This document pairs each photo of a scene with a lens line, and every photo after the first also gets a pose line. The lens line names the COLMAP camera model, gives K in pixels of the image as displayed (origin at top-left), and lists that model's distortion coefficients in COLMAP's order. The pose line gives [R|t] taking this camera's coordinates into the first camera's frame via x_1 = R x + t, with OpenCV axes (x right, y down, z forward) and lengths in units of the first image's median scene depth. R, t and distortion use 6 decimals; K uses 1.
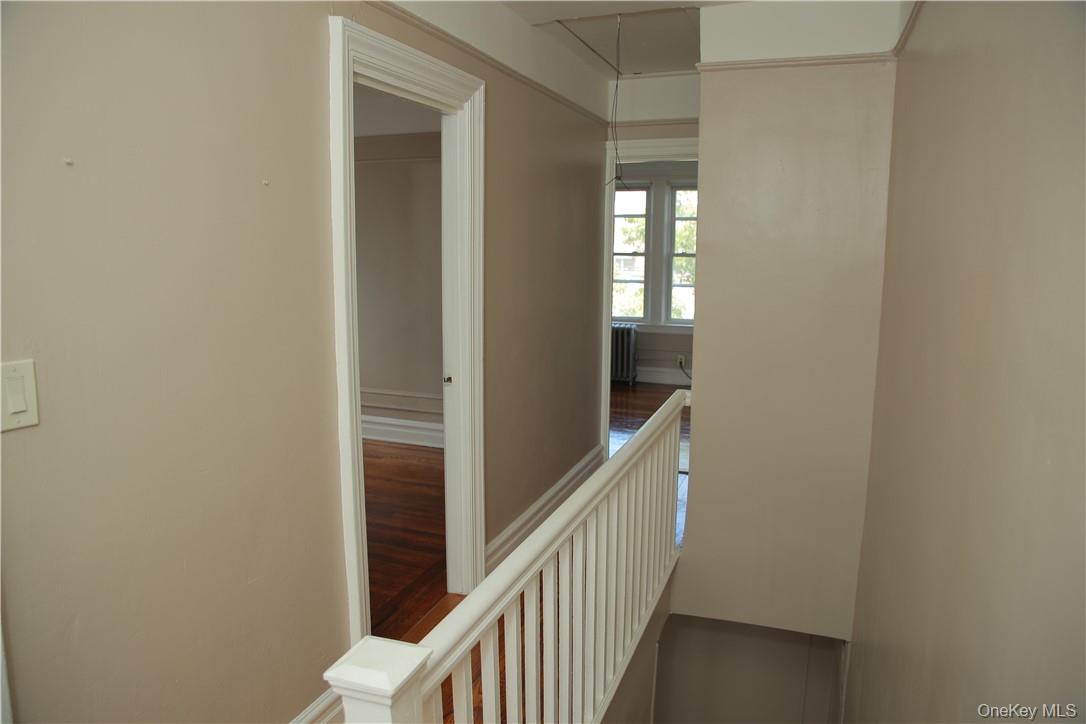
lens RADIAL K [[725.0, 0, 536.6], [0, 725.0, 358.0], [0, 0, 1]] dist [-0.107319, 0.003060]
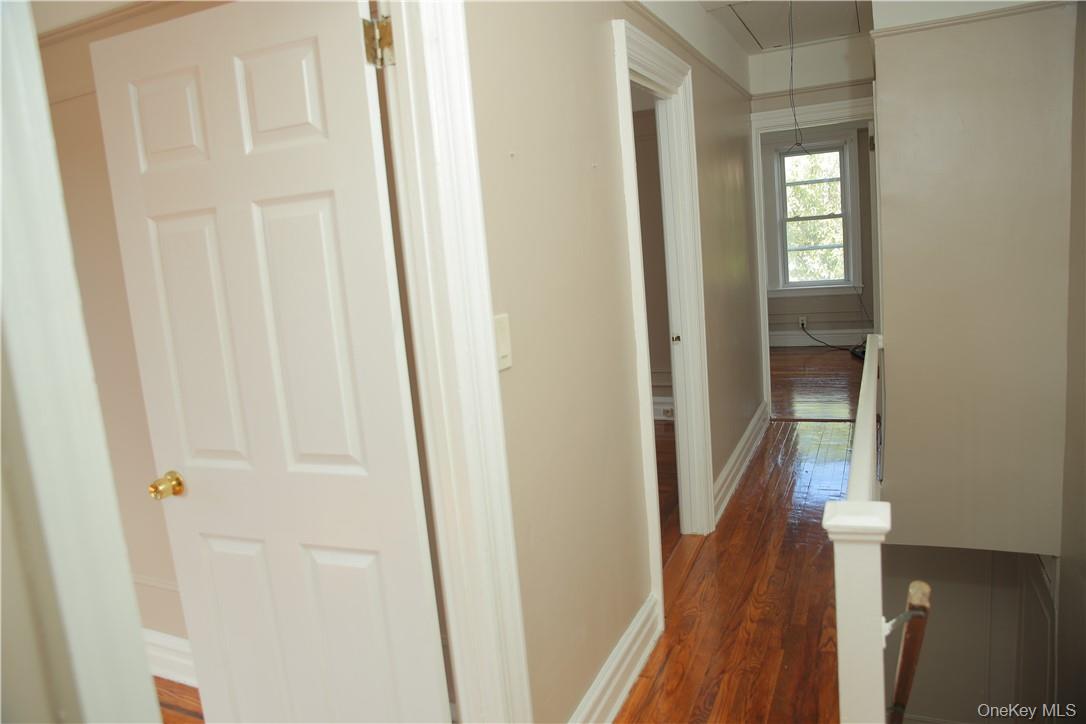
lens RADIAL K [[727.7, 0, 543.7], [0, 727.7, 349.9], [0, 0, 1]] dist [-0.117364, 0.065846]
pose [[0.993082, -0.082468, -0.083585, -0.147705], [0.082928, 0.996553, 0.002040, 0.018018], [0.083129, -0.008957, 0.996499, -0.077060]]
